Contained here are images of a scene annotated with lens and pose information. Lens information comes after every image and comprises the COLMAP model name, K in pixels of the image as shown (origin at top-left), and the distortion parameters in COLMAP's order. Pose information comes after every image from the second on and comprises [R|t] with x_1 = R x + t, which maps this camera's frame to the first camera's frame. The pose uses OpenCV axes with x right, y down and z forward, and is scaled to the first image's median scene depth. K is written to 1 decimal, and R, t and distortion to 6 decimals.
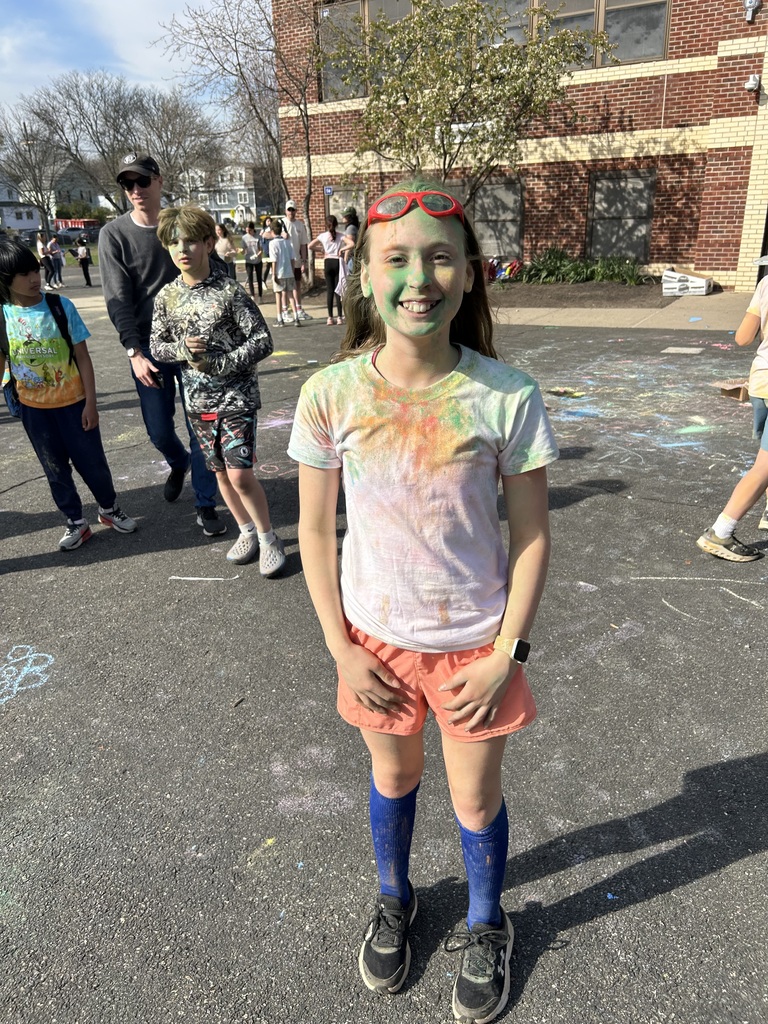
lens RADIAL K [[767.4, 0, 386.1], [0, 767.4, 517.8], [0, 0, 1]] dist [0.023442, -0.028768]
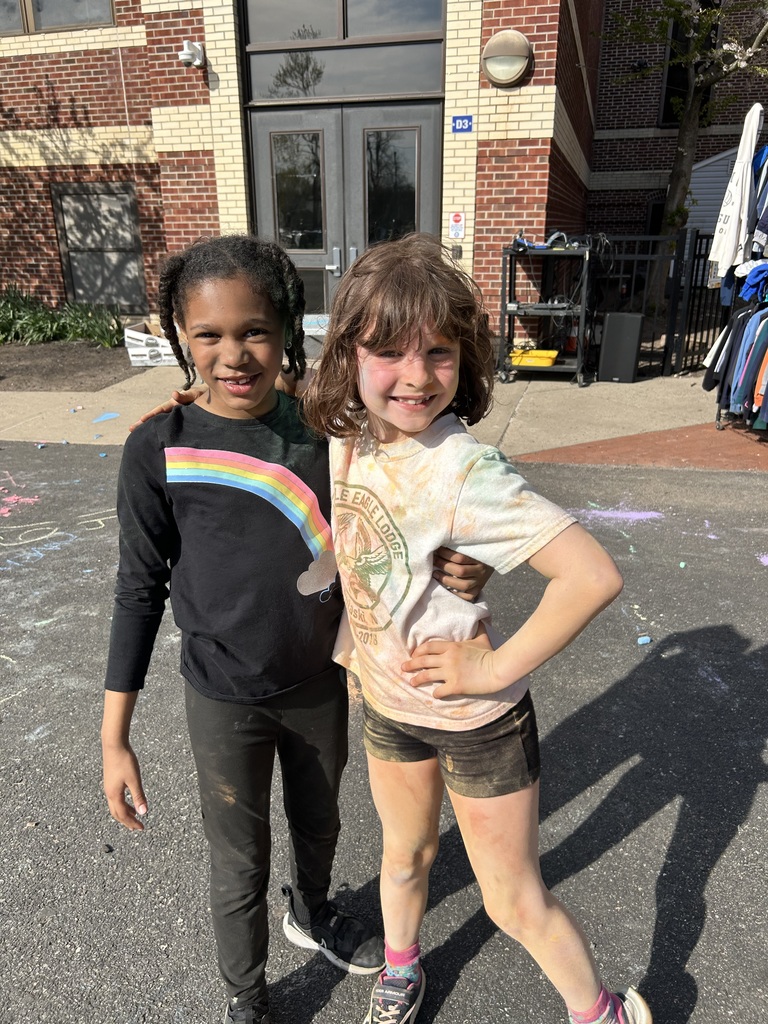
lens RADIAL K [[767.4, 0, 384.2], [0, 767.4, 513.1], [0, 0, 1]] dist [0.023442, -0.028768]
pose [[0.968415, -0.050229, 0.244231, 0.365749], [0.063298, 0.996936, -0.045957, -0.104352], [-0.241174, 0.059965, 0.968627, 0.274660]]
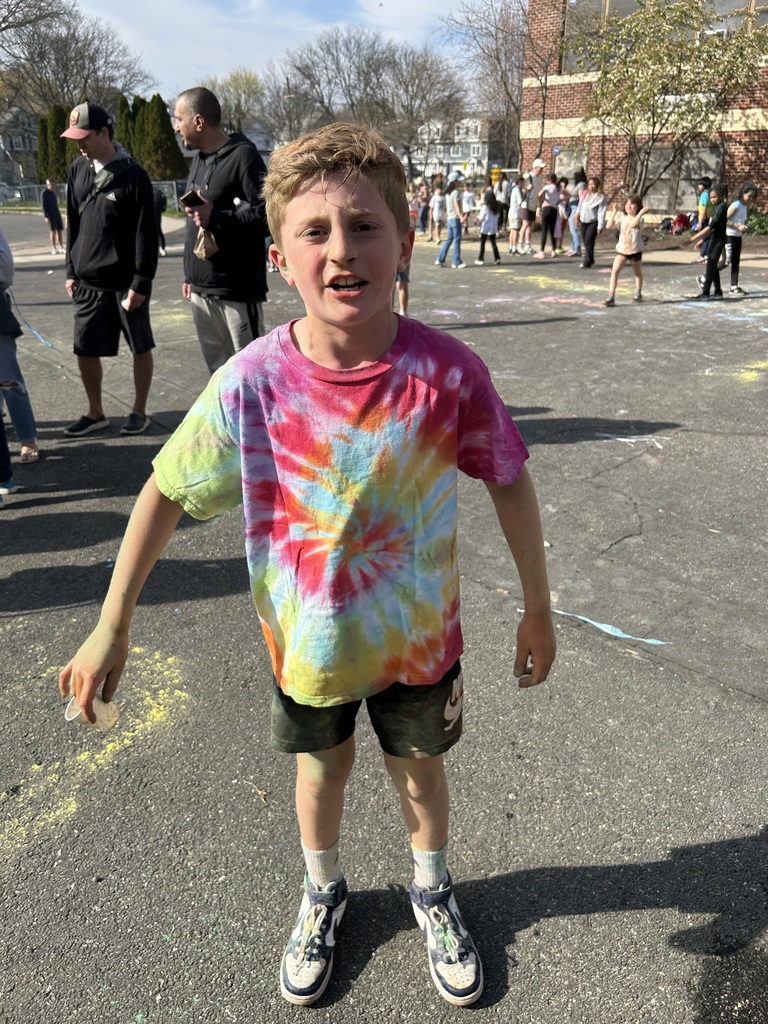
lens RADIAL K [[767.4, 0, 380.8], [0, 767.4, 508.2], [0, 0, 1]] dist [0.023442, -0.028768]
pose [[0.960974, 0.132833, -0.242660, 0.033513], [-0.122754, 0.990841, 0.056266, 0.110594], [0.247911, -0.024283, 0.968478, -0.288630]]
